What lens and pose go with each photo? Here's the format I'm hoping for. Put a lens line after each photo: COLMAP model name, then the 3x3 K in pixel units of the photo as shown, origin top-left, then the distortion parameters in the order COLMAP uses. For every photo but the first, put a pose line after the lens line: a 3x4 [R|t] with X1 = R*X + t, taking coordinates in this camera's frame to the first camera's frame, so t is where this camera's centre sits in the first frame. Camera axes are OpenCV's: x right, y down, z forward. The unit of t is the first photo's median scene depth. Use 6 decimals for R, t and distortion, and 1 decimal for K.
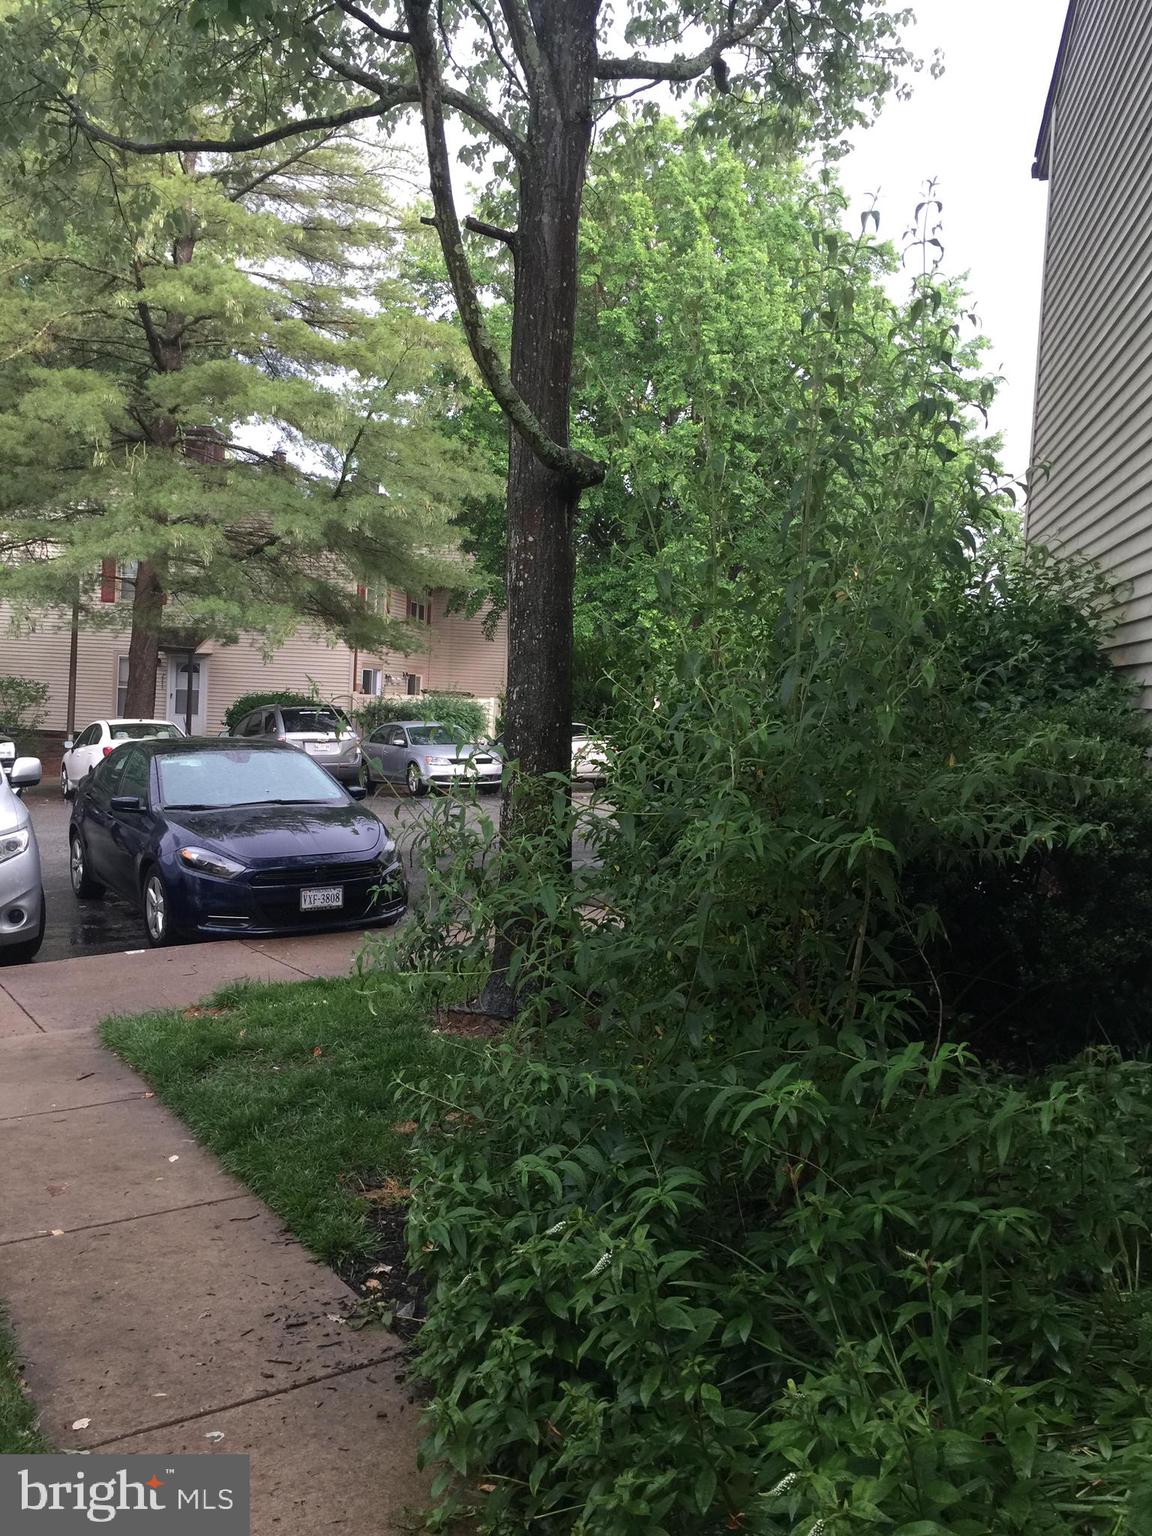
lens RADIAL K [[1313.0, 0, 577.0], [0, 1313.0, 767.8], [0, 0, 1]] dist [0.003297, 0.000083]
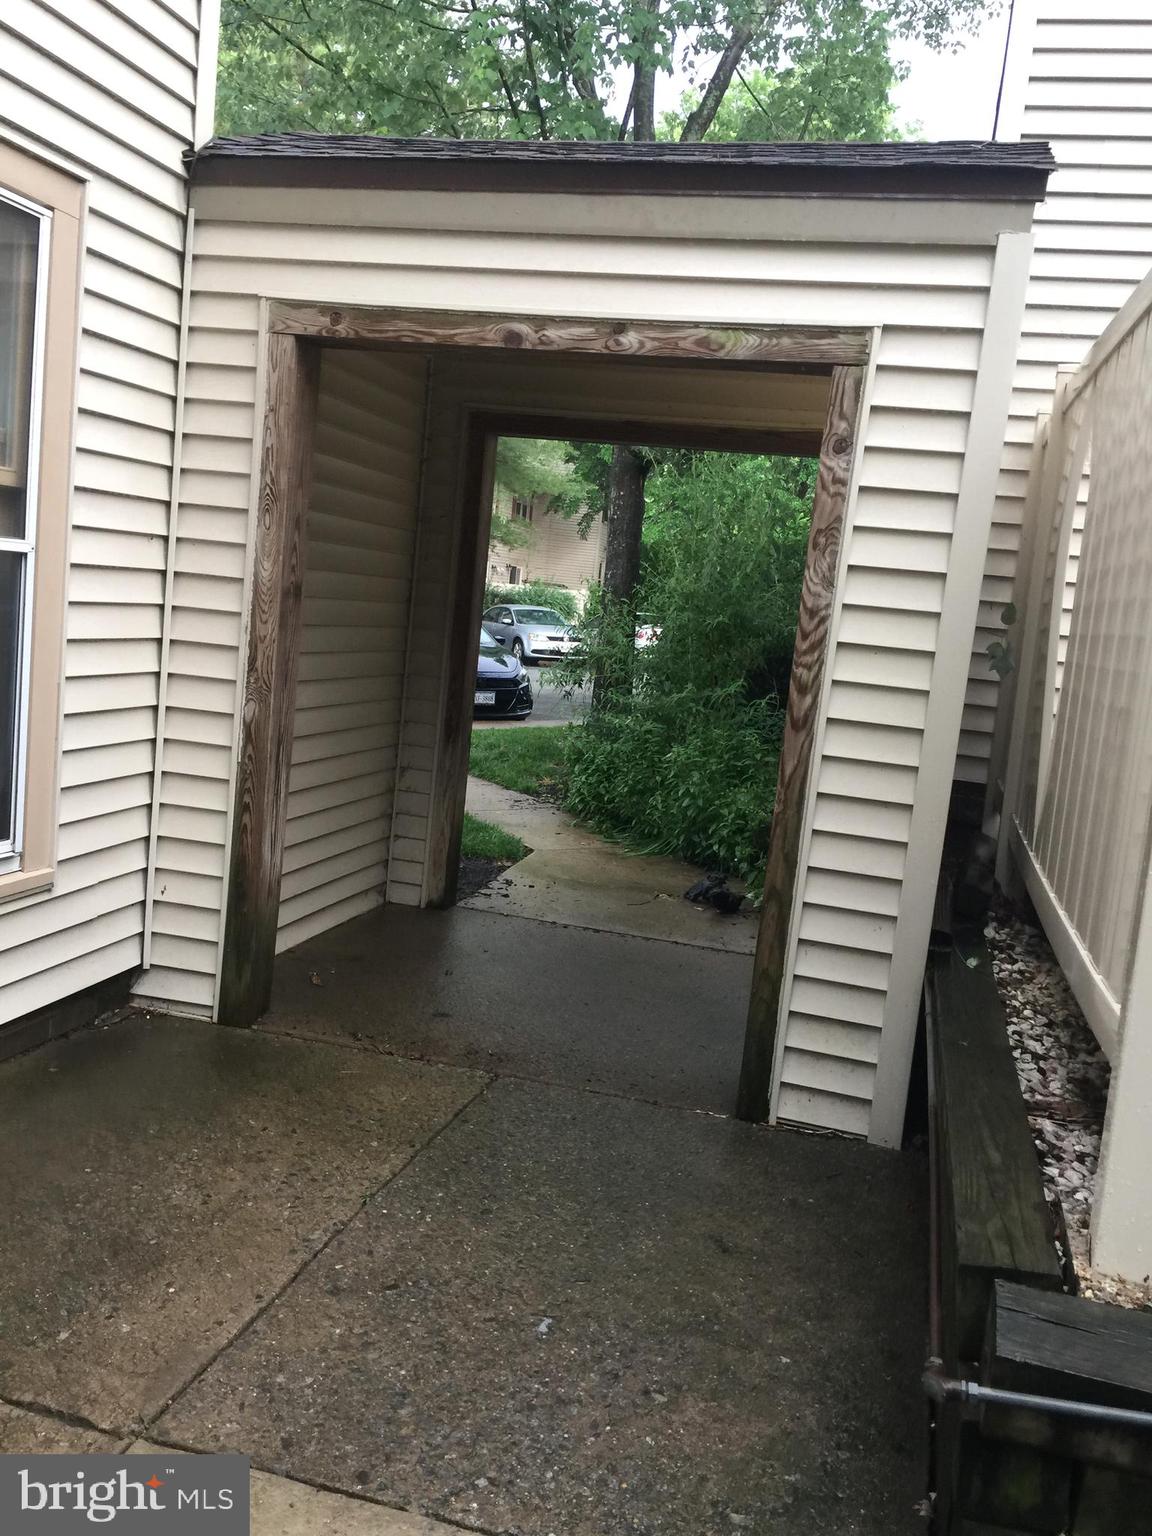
lens RADIAL K [[1313.0, 0, 576.1], [0, 1313.0, 766.9], [0, 0, 1]] dist [0.003297, 0.000083]
pose [[0.996645, 0.056629, -0.059094, 0.006954], [-0.051962, 0.995619, 0.077739, 0.013651], [0.063238, -0.074407, 0.995221, -0.174773]]
